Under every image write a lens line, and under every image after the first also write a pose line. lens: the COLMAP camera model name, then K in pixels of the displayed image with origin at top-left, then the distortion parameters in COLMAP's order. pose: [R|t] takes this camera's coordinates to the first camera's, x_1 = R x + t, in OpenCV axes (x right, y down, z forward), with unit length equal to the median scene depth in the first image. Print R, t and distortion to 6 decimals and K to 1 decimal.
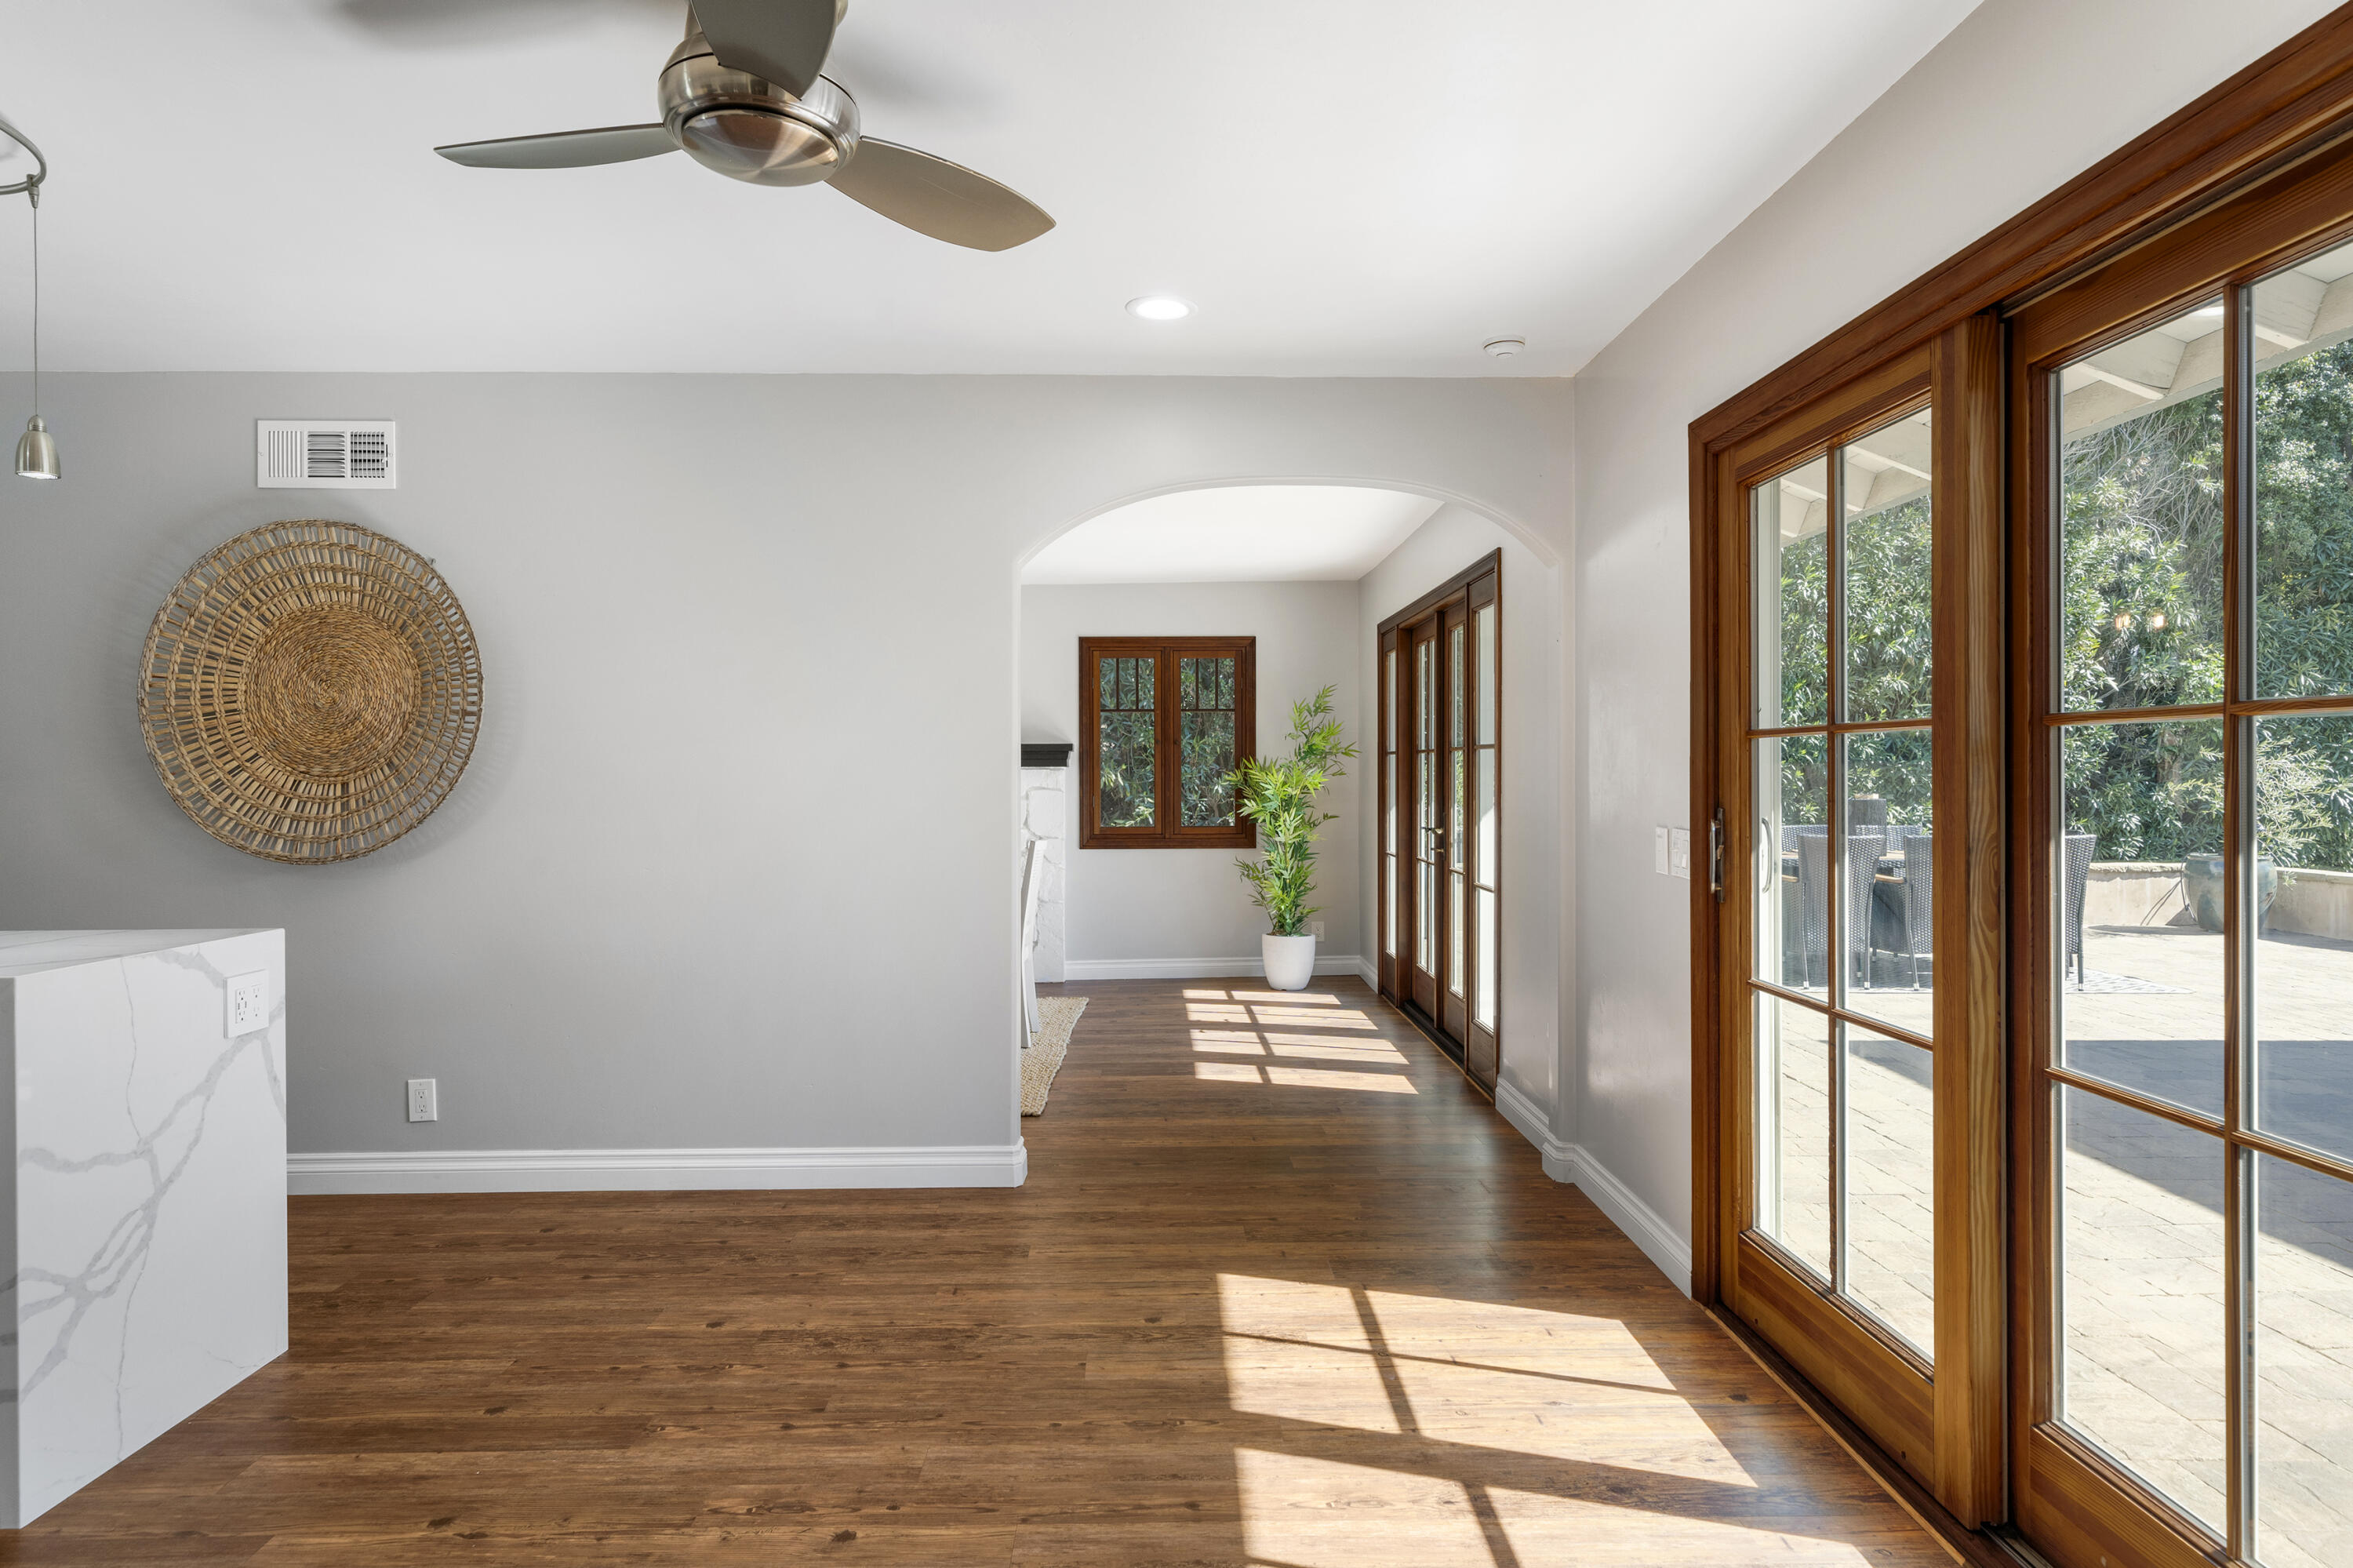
lens RADIAL K [[1298.1, 0, 1179.5], [0, 1298.1, 785.7], [0, 0, 1]] dist [0.003592, -0.000110]
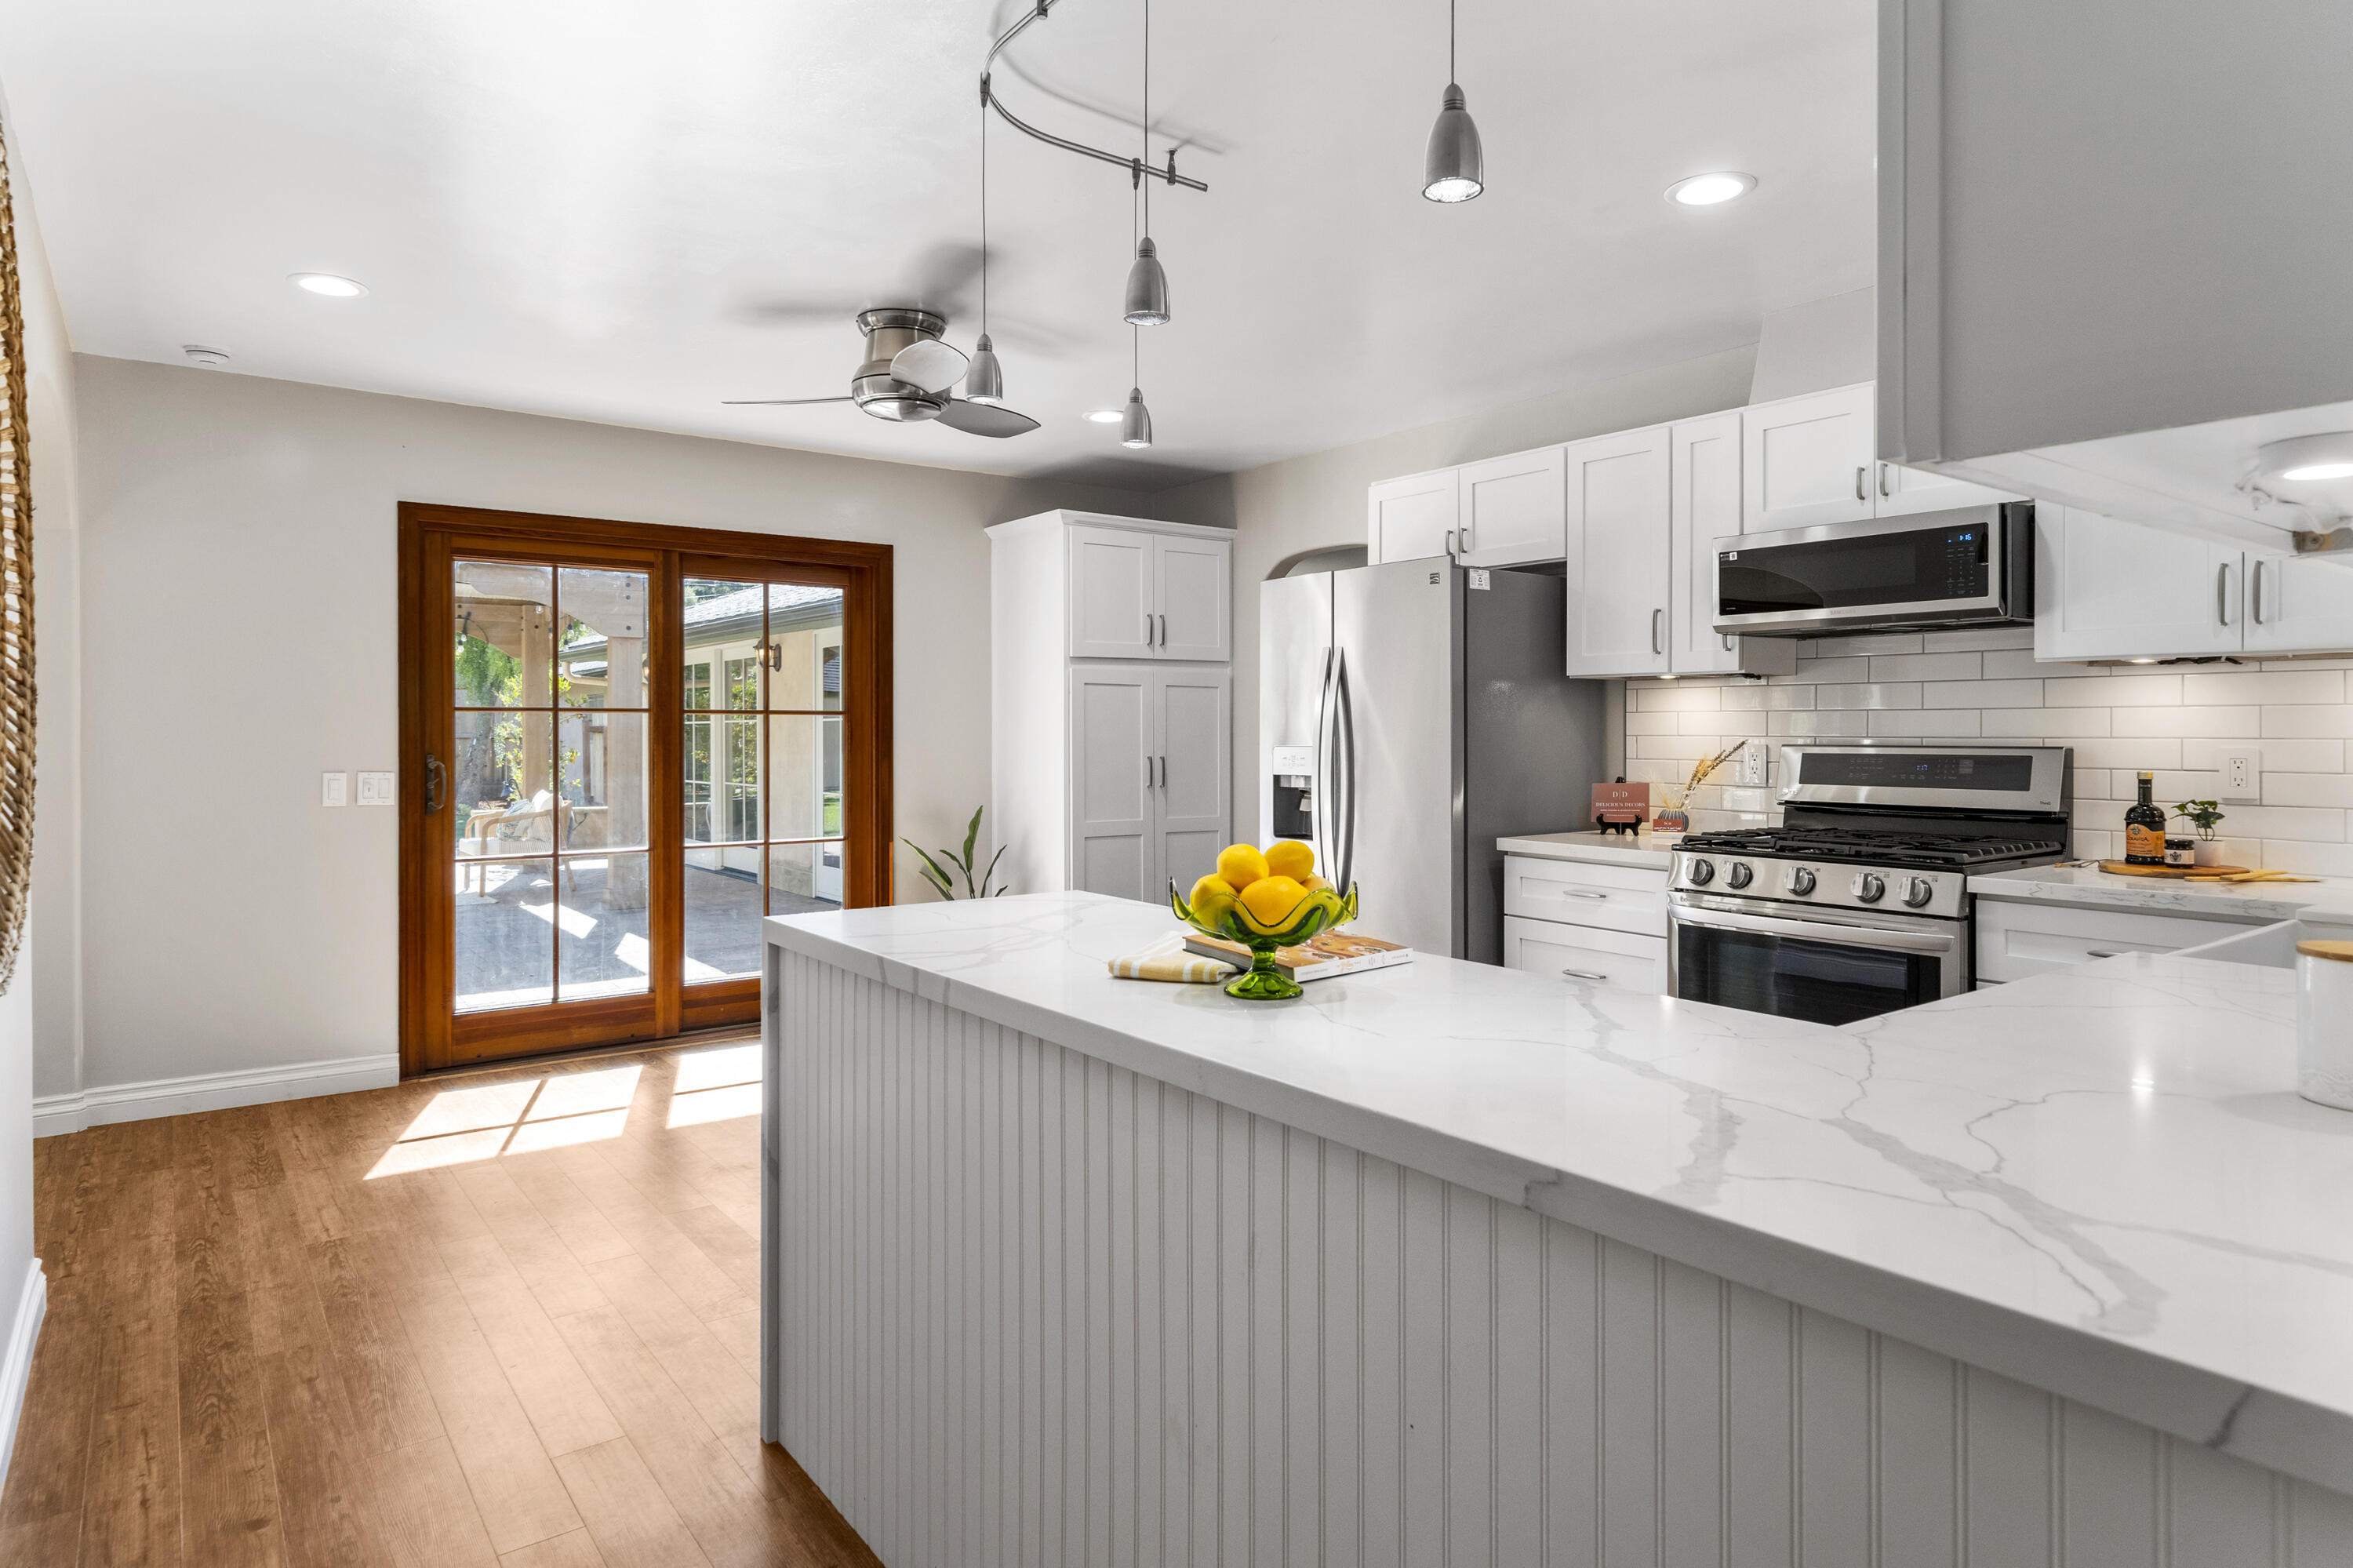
lens RADIAL K [[1298.1, 0, 1179.6], [0, 1298.1, 742.2], [0, 0, 1]] dist [0.003592, -0.000110]
pose [[-0.566048, -0.004543, 0.824359, -1.426424], [0.012777, 0.999816, 0.014283, -0.010309], [-0.824273, 0.018617, -0.565886, 1.169038]]
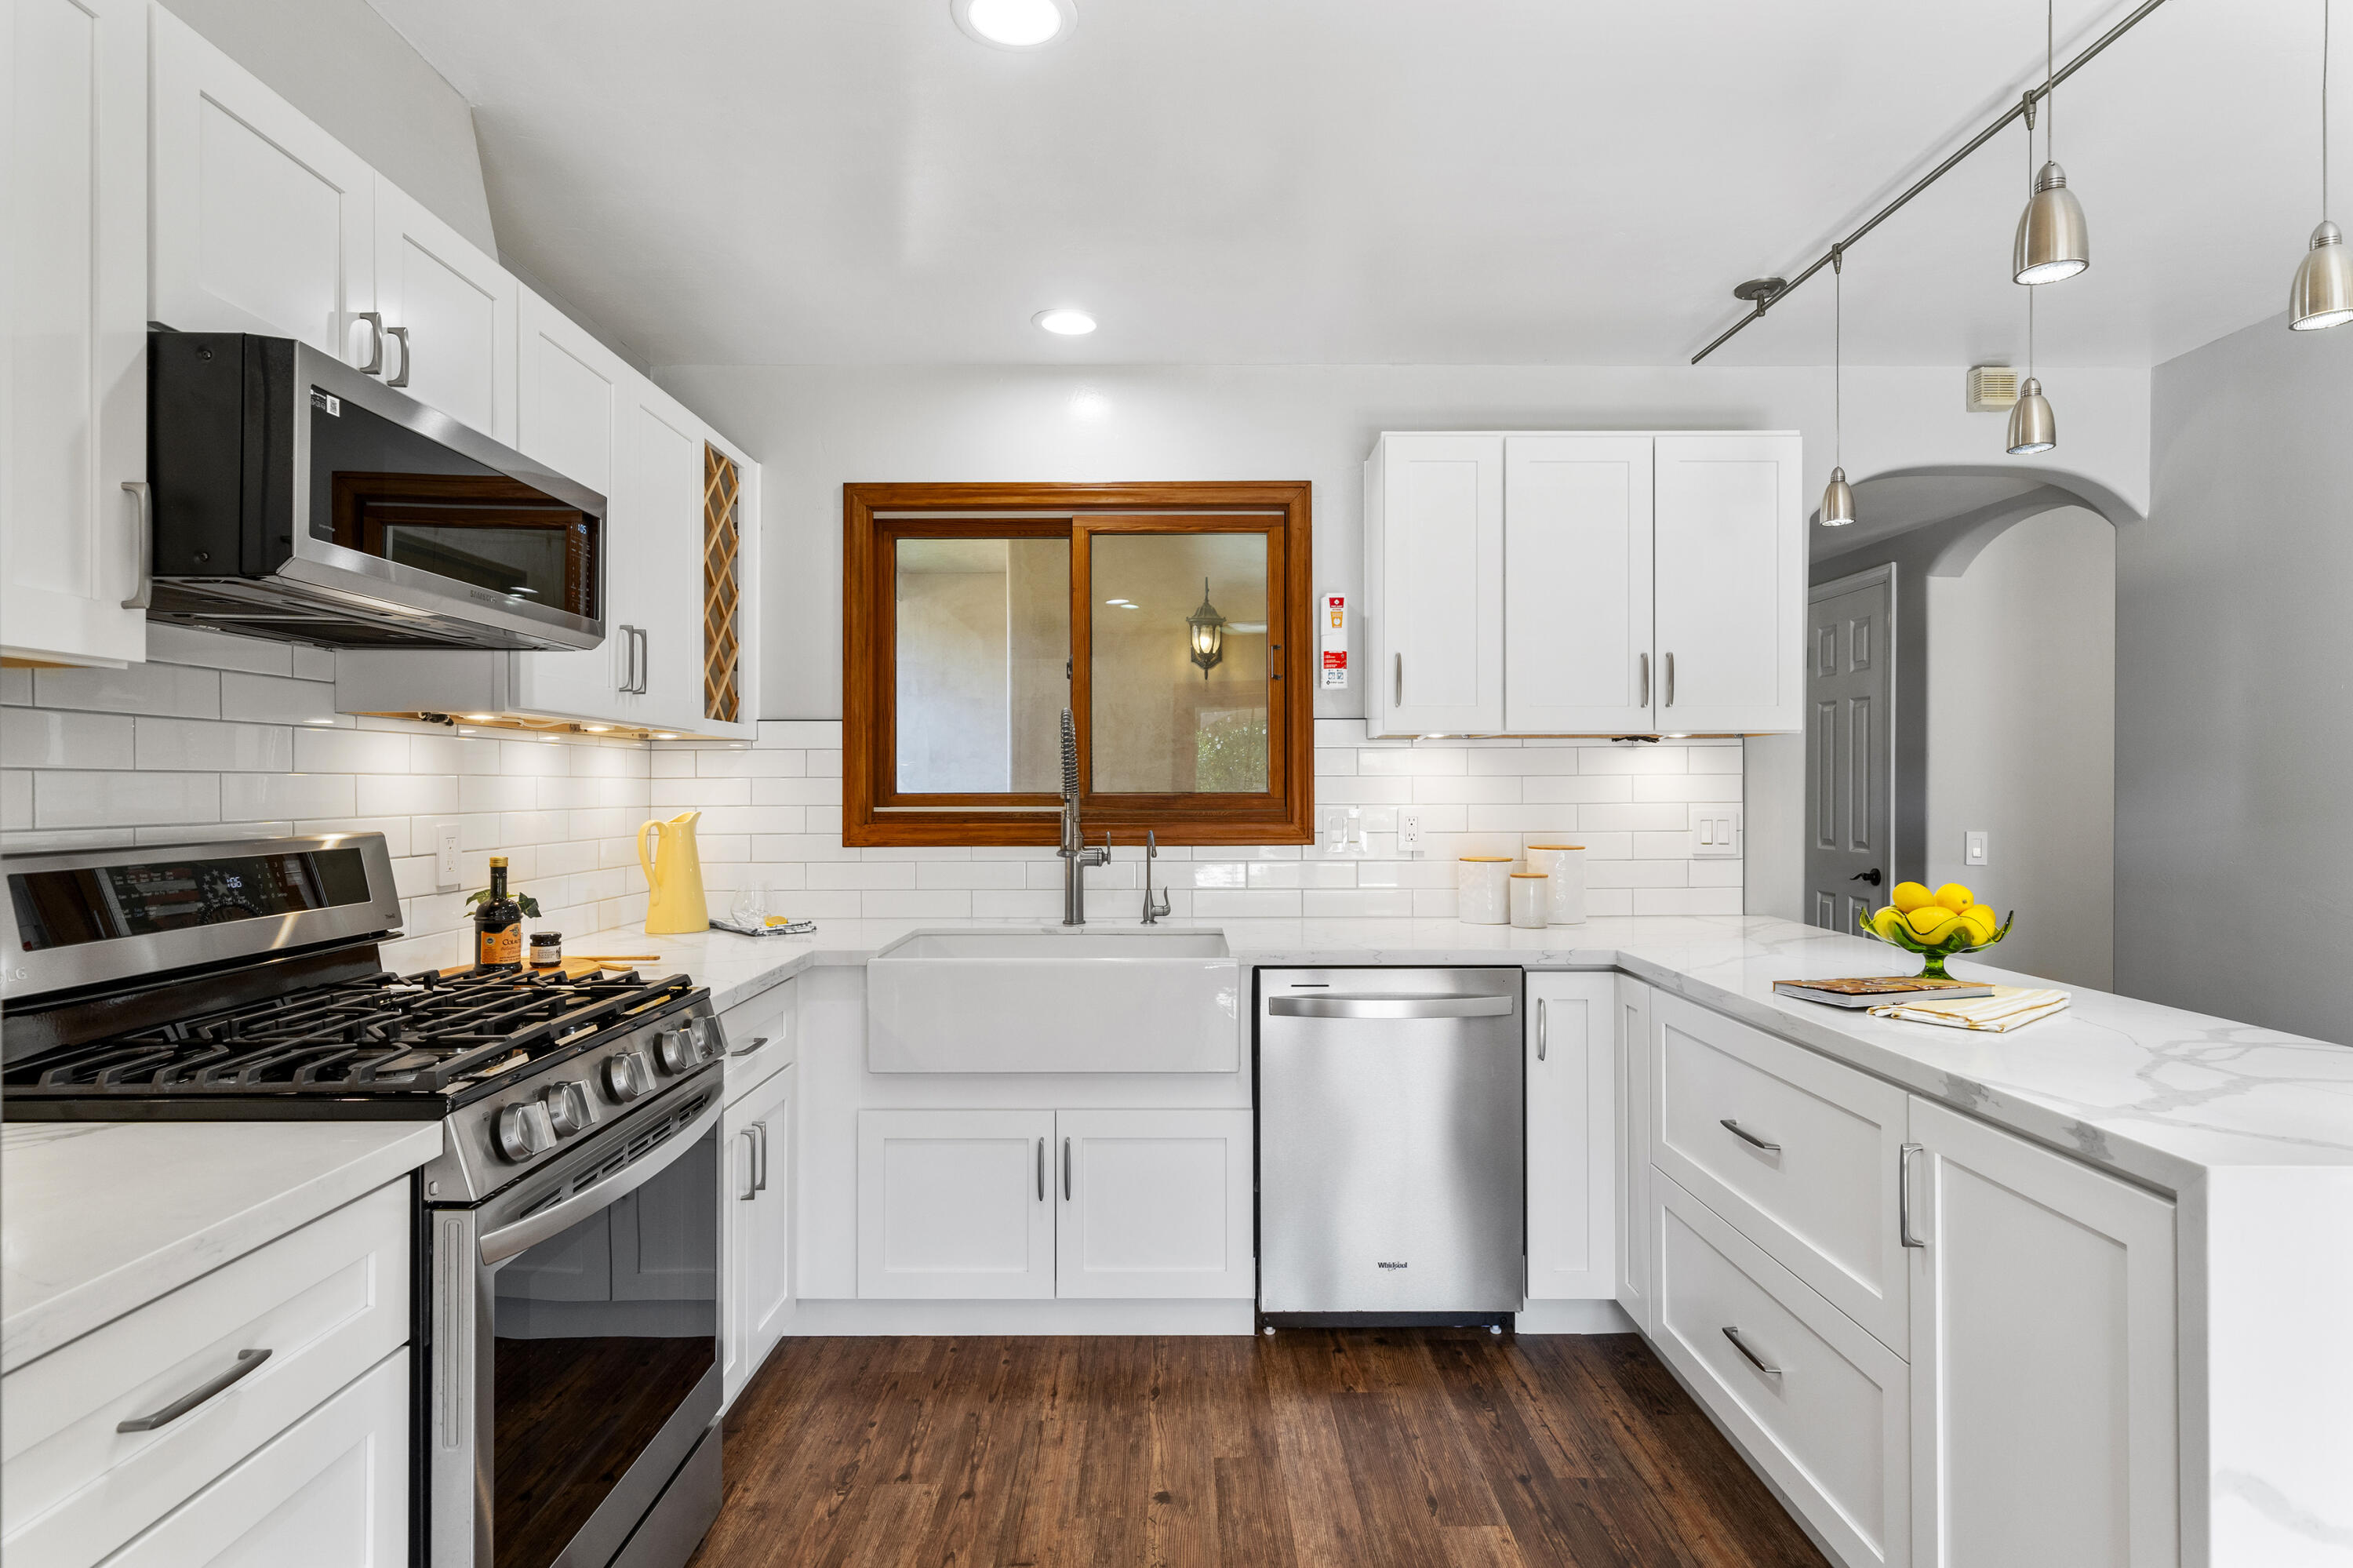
lens RADIAL K [[1220.9, 0, 1177.4], [0, 1220.9, 783.4], [0, 0, 1]] dist [-0.002558, 0.000173]
pose [[-0.021142, 0.002186, -0.999774, -0.248607], [-0.009712, 0.999950, 0.002391, -0.015946], [0.999729, 0.009760, -0.021120, 0.398775]]
